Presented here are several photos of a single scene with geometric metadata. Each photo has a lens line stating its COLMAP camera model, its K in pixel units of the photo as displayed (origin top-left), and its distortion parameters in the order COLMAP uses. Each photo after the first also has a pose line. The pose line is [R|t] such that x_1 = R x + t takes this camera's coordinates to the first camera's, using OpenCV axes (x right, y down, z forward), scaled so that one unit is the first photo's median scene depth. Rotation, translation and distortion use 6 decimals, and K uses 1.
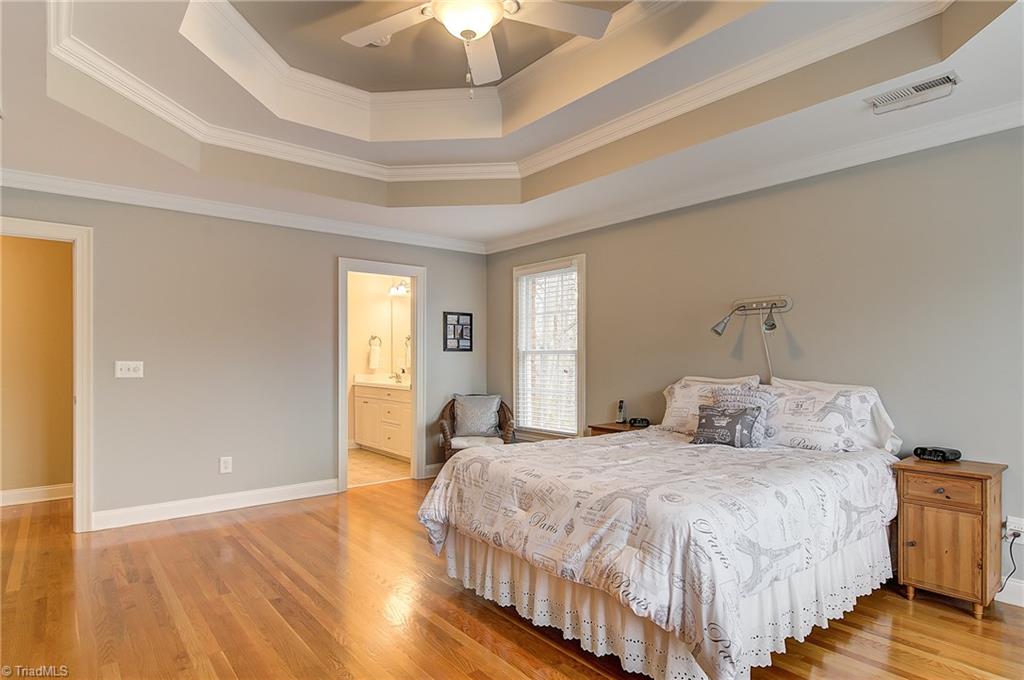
lens RADIAL K [[570.0, 0, 515.8], [0, 570.0, 363.7], [0, 0, 1]] dist [0.002298, -0.000129]
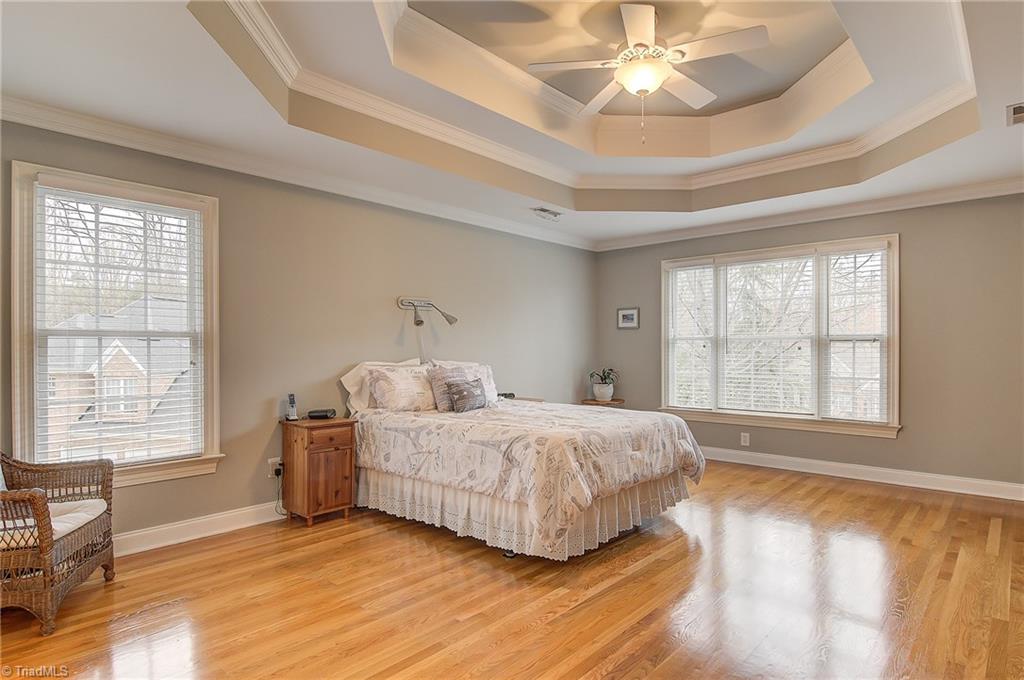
lens RADIAL K [[570.0, 0, 515.8], [0, 570.0, 363.7], [0, 0, 1]] dist [0.002298, -0.000129]
pose [[-0.163284, -0.020117, 0.986374, -0.870741], [0.008566, 0.999726, 0.021807, 0.003827], [-0.986542, 0.012010, -0.163067, 0.996262]]
